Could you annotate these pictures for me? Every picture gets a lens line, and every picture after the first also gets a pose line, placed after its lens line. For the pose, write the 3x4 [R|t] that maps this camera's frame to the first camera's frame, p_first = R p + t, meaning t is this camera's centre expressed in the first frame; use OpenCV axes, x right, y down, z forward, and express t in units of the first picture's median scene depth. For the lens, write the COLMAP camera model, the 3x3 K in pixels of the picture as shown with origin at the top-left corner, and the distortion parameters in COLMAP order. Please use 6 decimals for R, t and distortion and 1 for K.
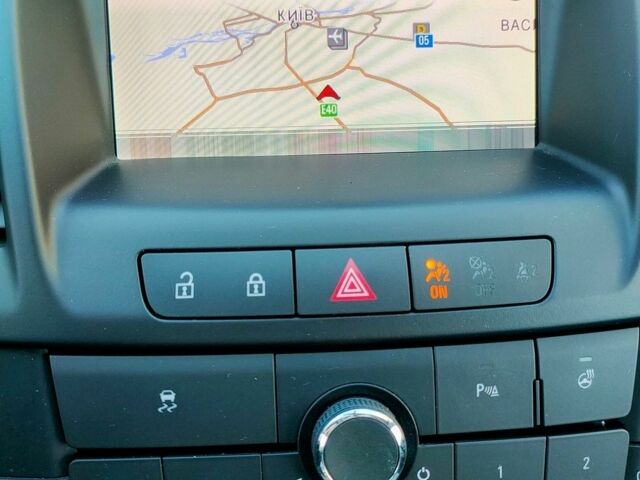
lens RADIAL K [[648.2, 0, 320.0], [0, 648.2, 240.0], [0, 0, 1]] dist [0.018687, -0.004615]
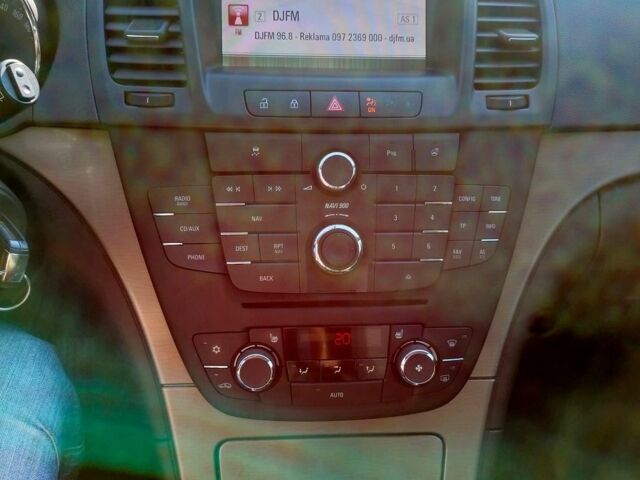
lens RADIAL K [[648.2, 0, 320.0], [0, 648.2, 240.0], [0, 0, 1]] dist [0.018687, -0.004615]
pose [[0.999536, 0.022691, 0.020300, -0.040925], [-0.021368, 0.997775, -0.063159, 0.701269], [-0.021688, 0.062696, 0.997797, -1.311793]]
